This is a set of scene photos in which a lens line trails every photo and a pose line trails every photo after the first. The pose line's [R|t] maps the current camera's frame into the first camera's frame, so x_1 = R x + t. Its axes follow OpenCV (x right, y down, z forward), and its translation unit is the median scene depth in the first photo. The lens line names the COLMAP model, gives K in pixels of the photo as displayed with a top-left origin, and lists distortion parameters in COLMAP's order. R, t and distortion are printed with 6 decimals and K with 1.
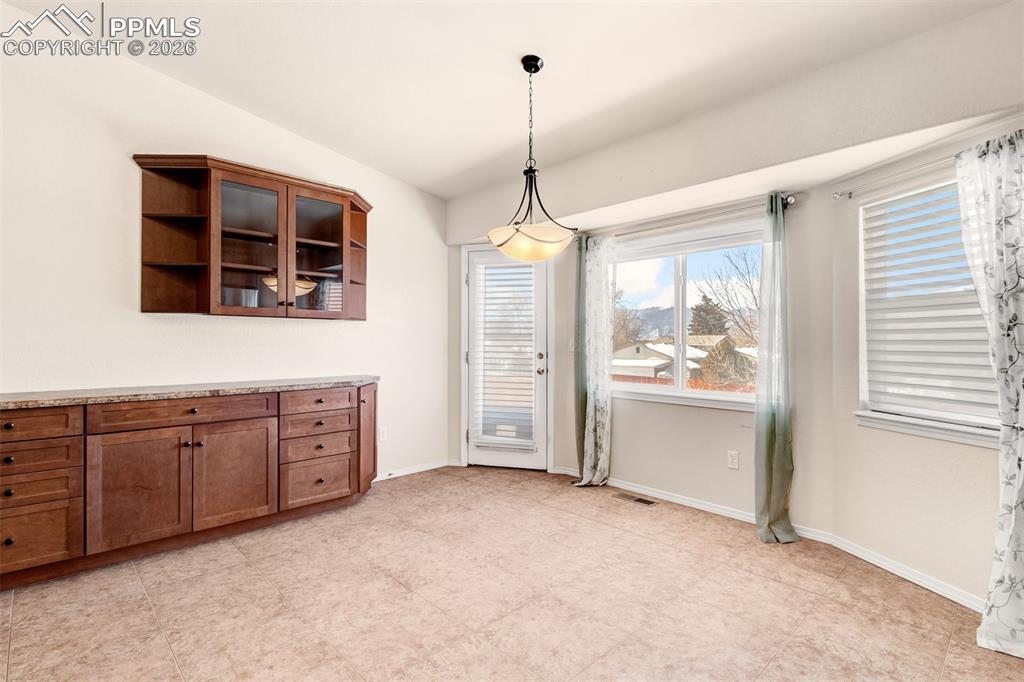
lens RADIAL K [[492.7, 0, 512.6], [0, 492.7, 346.3], [0, 0, 1]] dist [0.000837, -0.001590]
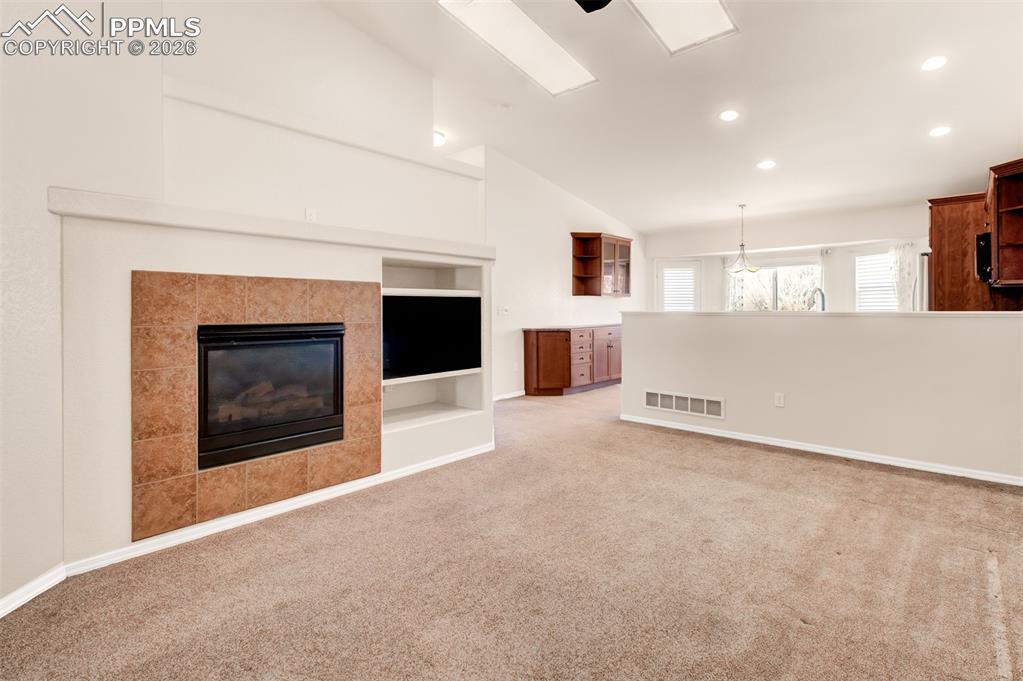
lens RADIAL K [[454.3, 0, 508.4], [0, 454.3, 307.4], [0, 0, 1]] dist [0.000914, -0.000151]
pose [[0.999294, -0.008056, 0.036698, -1.163621], [0.007994, 0.999966, 0.001840, -0.015227], [-0.036712, -0.001546, 0.999325, -1.276835]]
